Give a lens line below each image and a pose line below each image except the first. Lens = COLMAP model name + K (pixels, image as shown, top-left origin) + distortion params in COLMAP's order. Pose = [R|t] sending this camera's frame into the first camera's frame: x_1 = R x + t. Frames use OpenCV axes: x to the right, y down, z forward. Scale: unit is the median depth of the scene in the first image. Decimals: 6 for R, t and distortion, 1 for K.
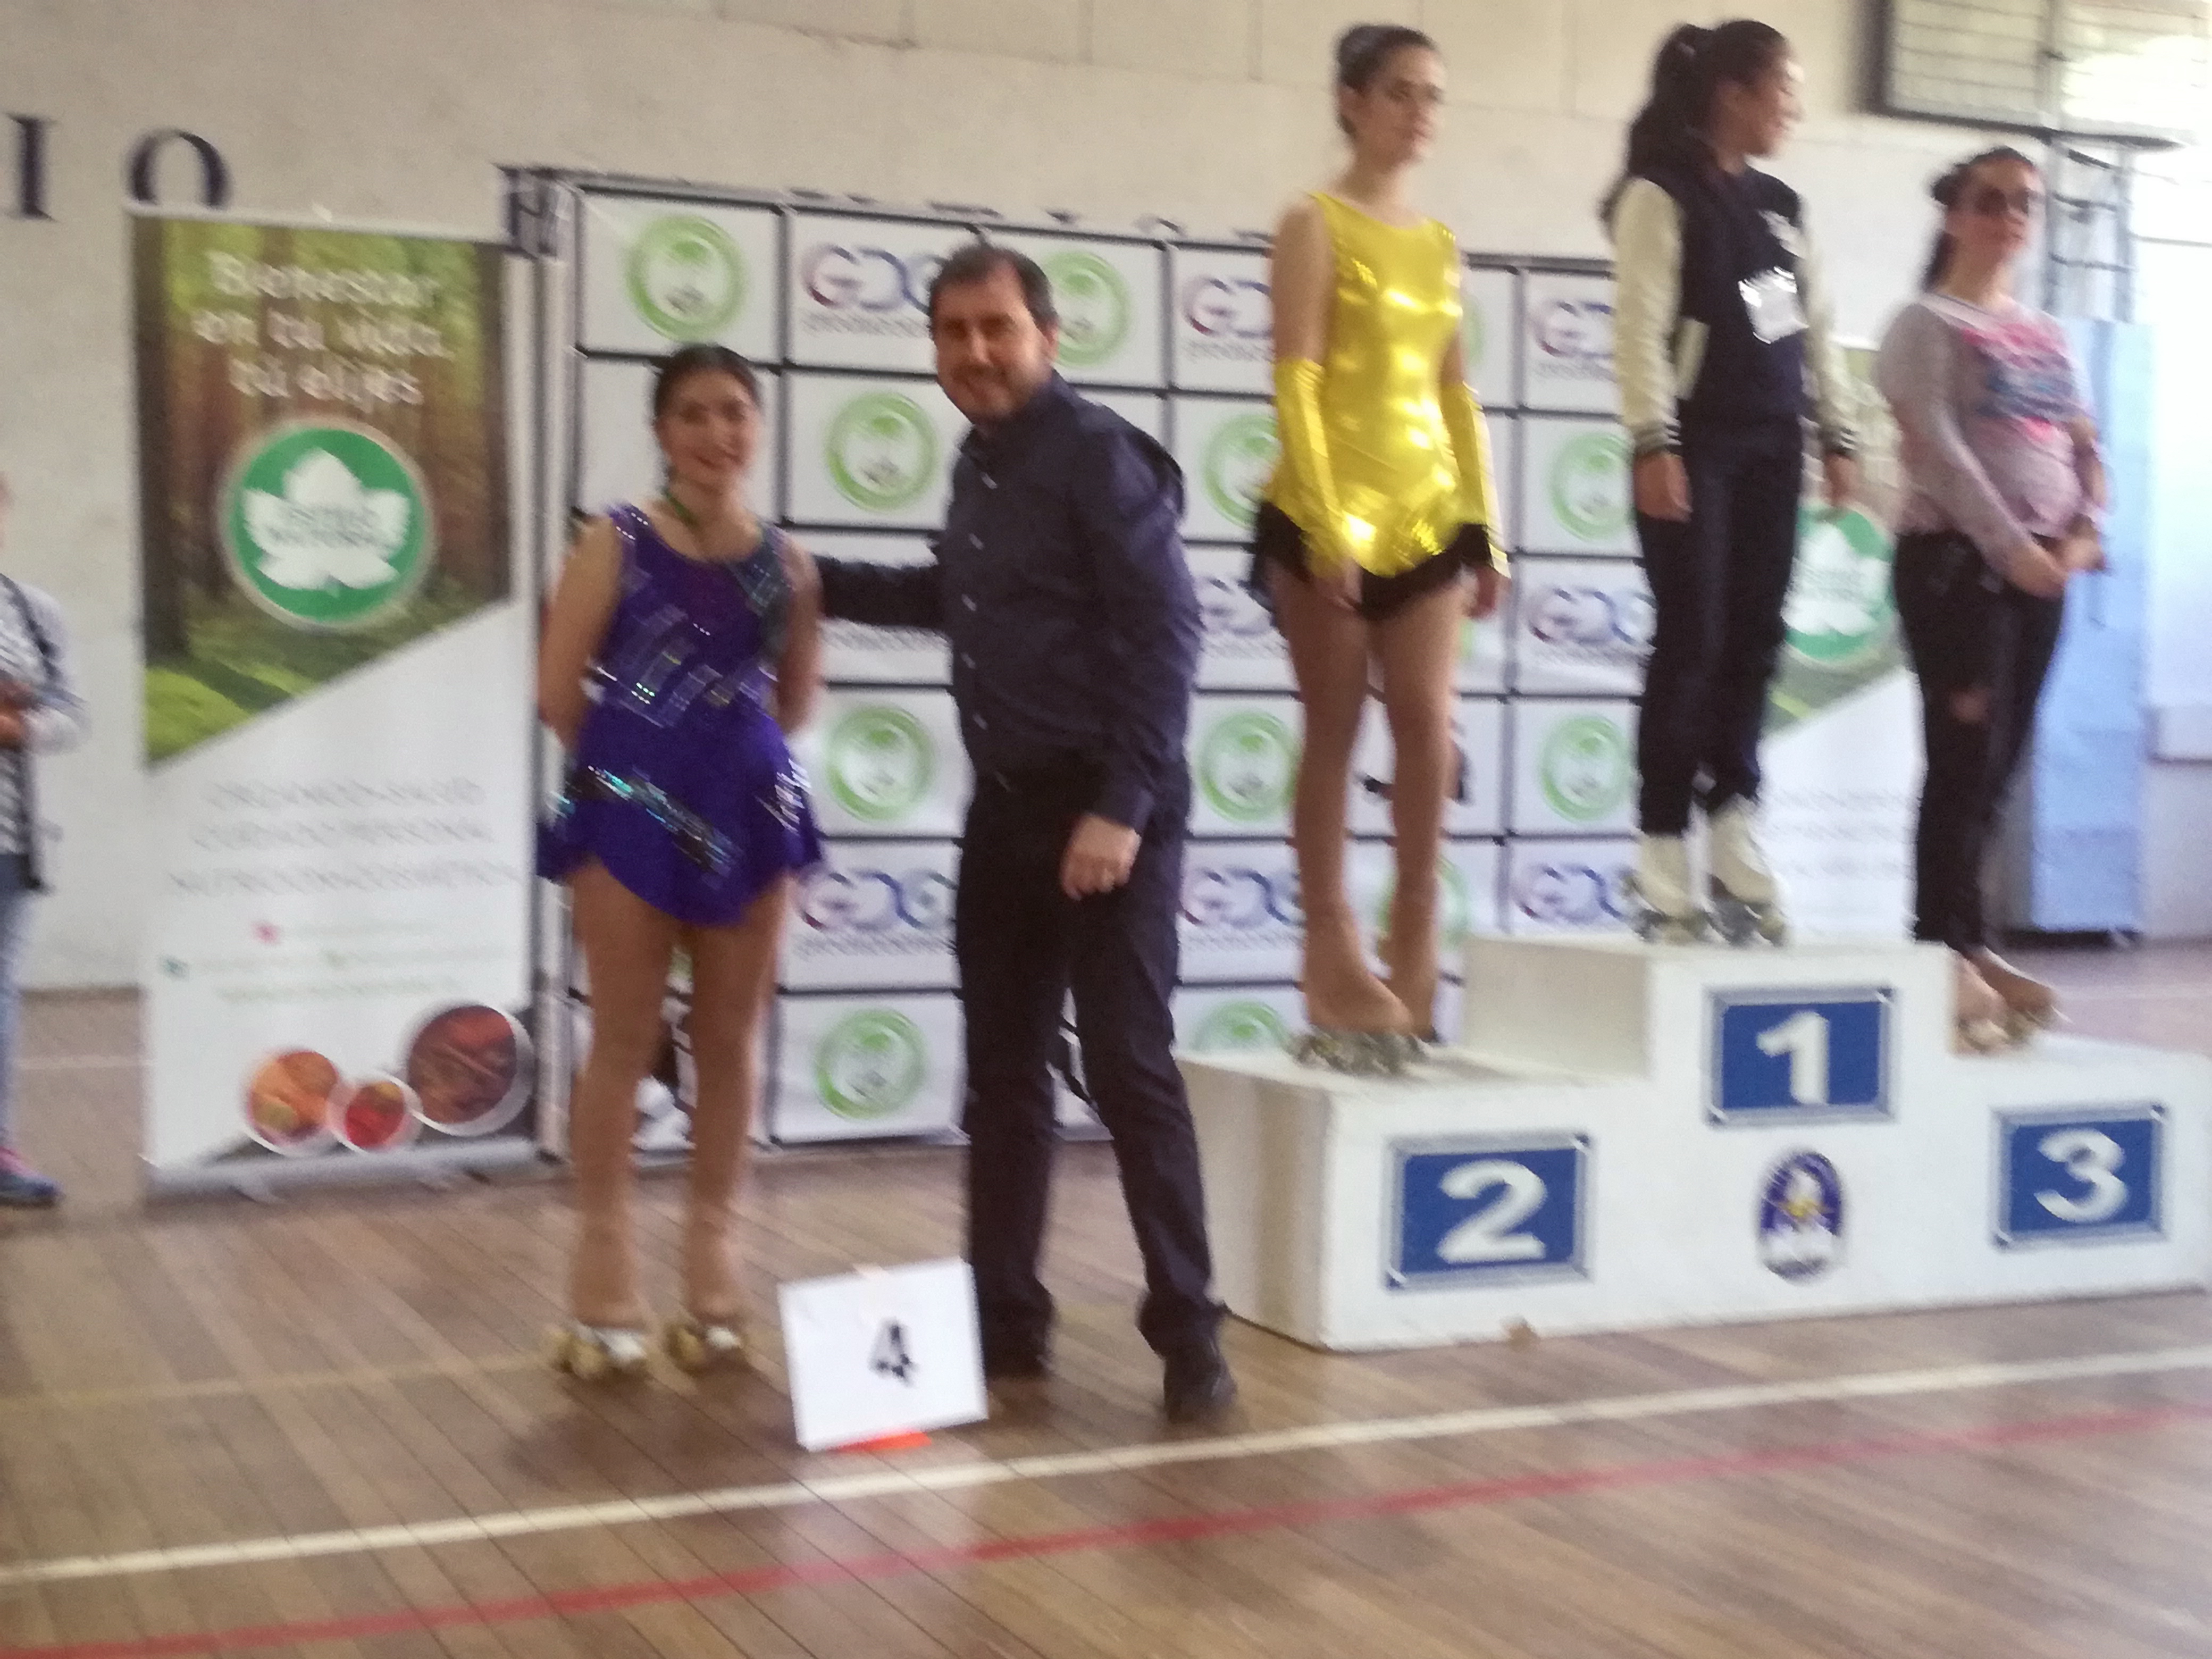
lens RADIAL K [[2903.0, 0, 1059.0], [0, 2903.0, 852.2], [0, 0, 1]] dist [0.047611, 0.000000]
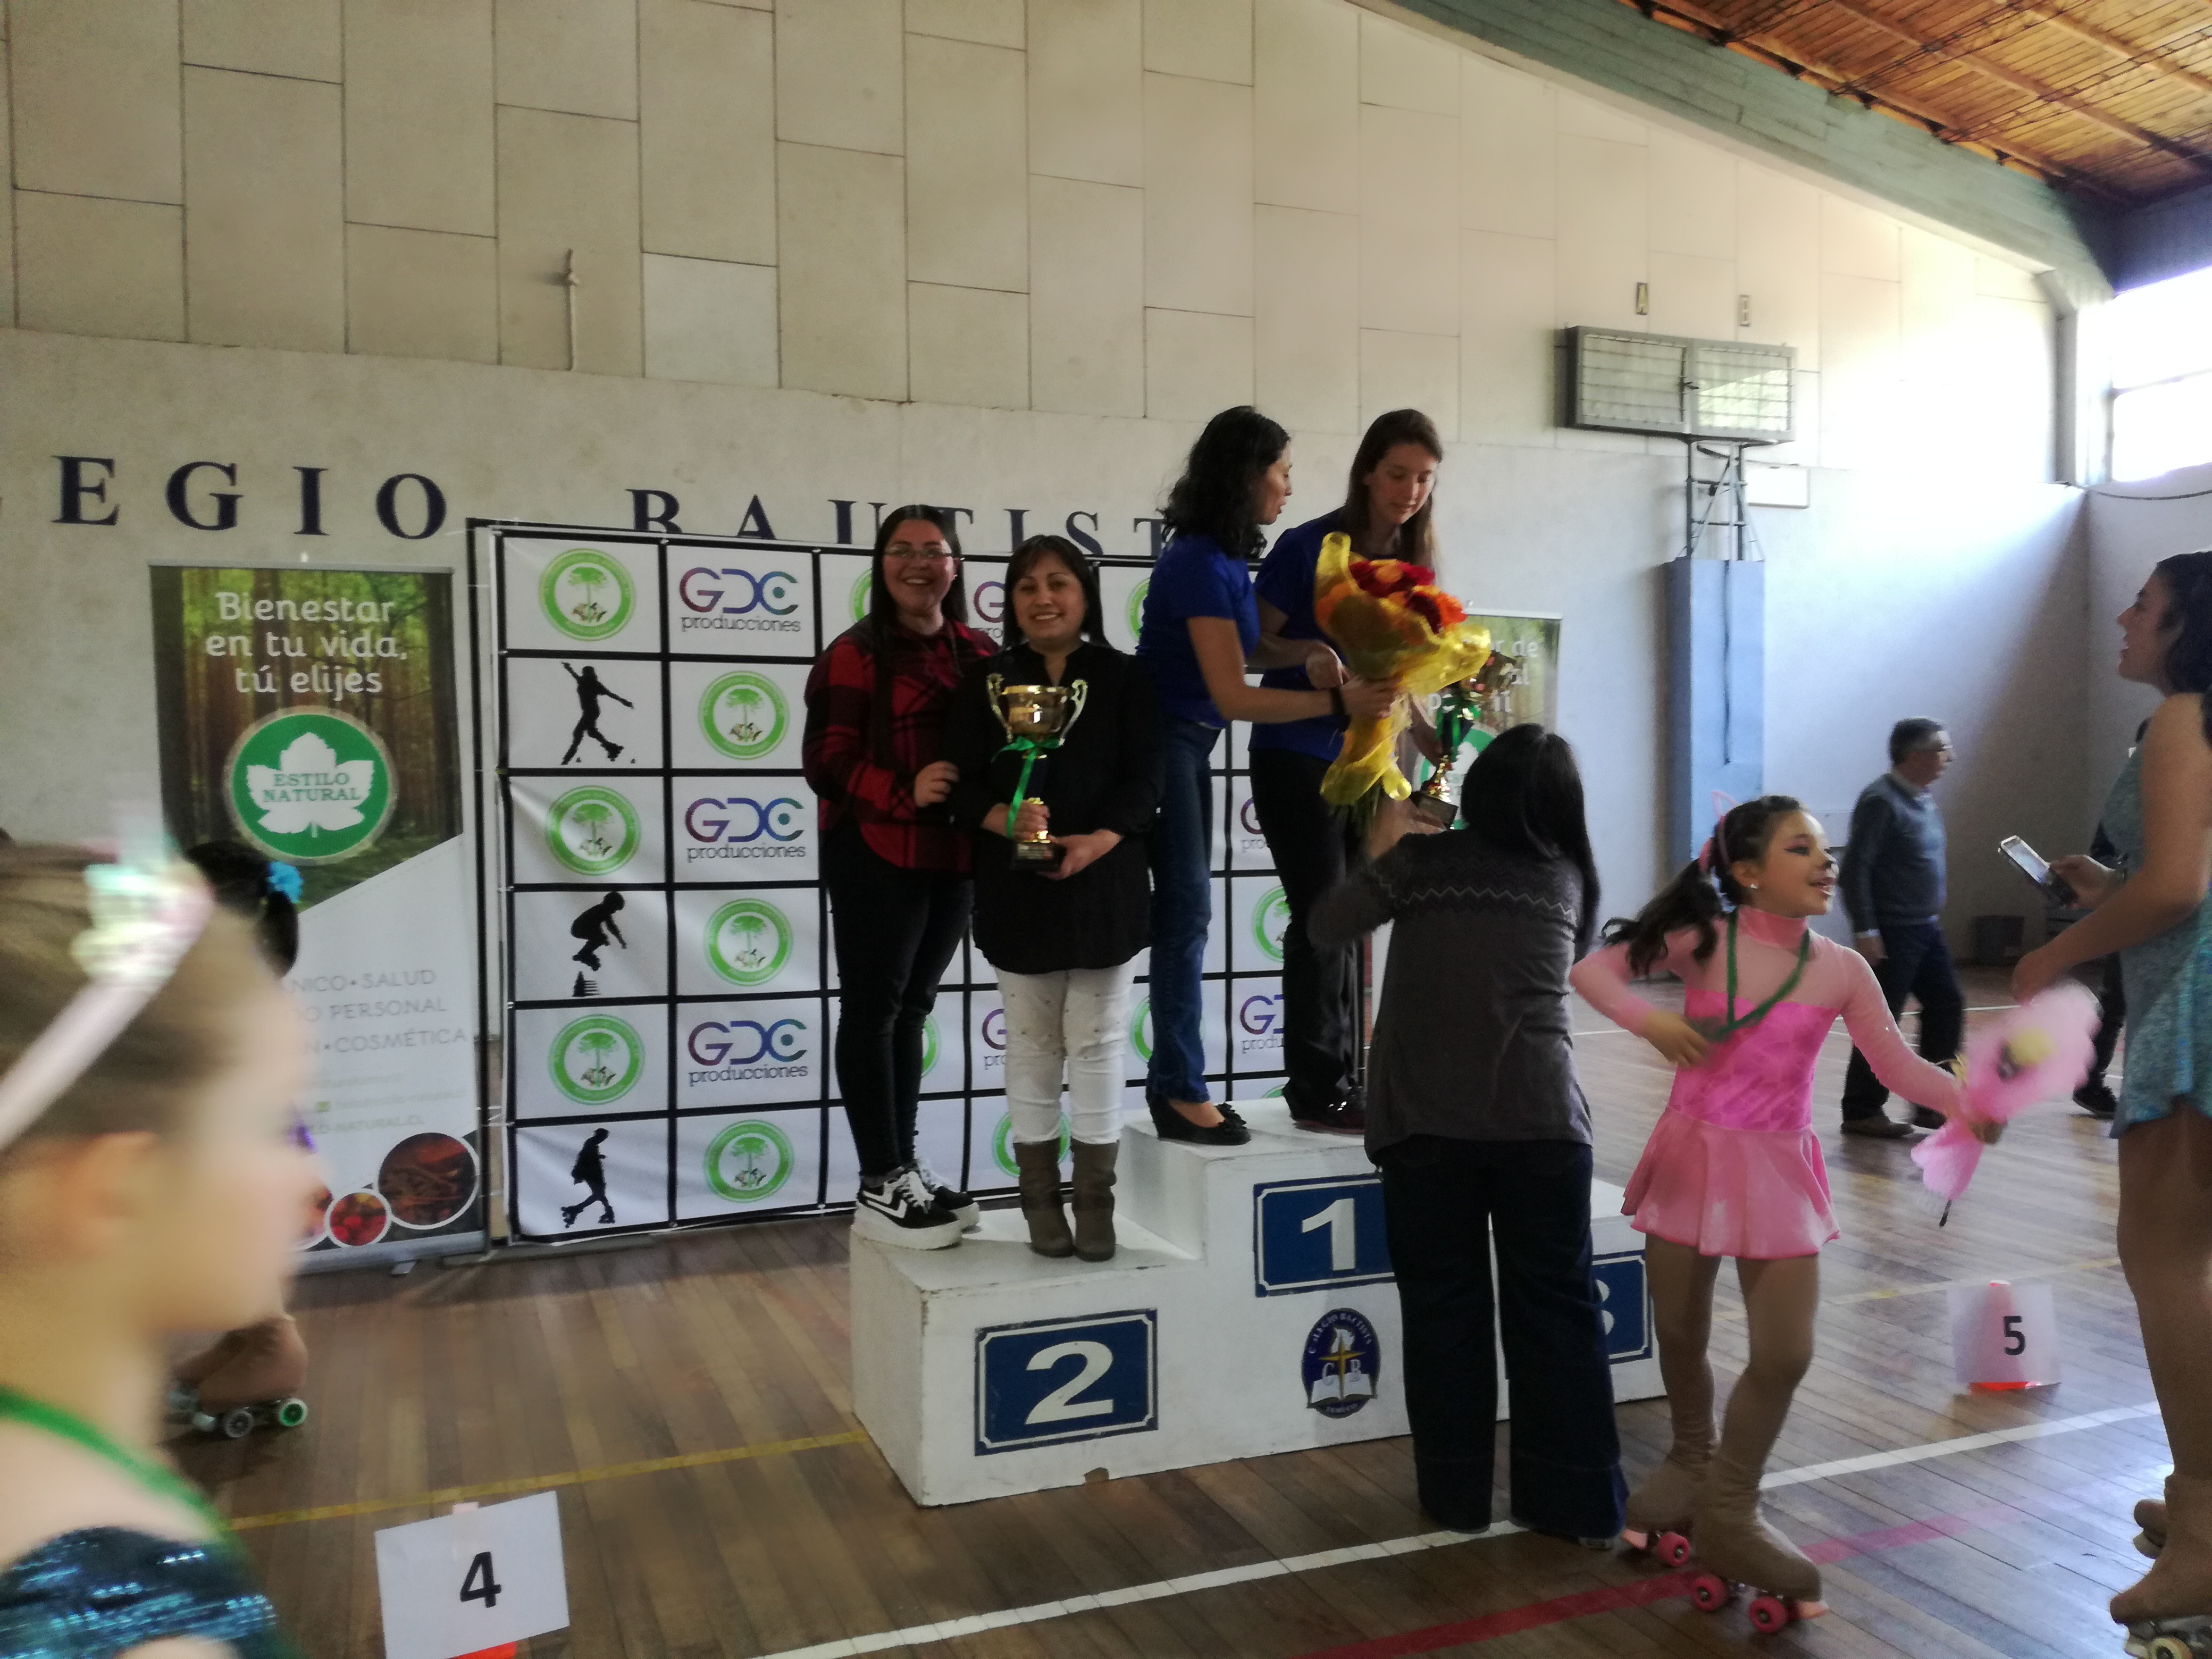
lens RADIAL K [[1762.6, 0, 1084.7], [0, 1762.6, 844.7], [0, 0, 1]] dist [0.041349, -0.076682]
pose [[0.999186, -0.018923, -0.035634, 0.138128], [0.018405, 0.999721, -0.014805, -0.066694], [0.035904, 0.014137, 0.999255, 0.190165]]
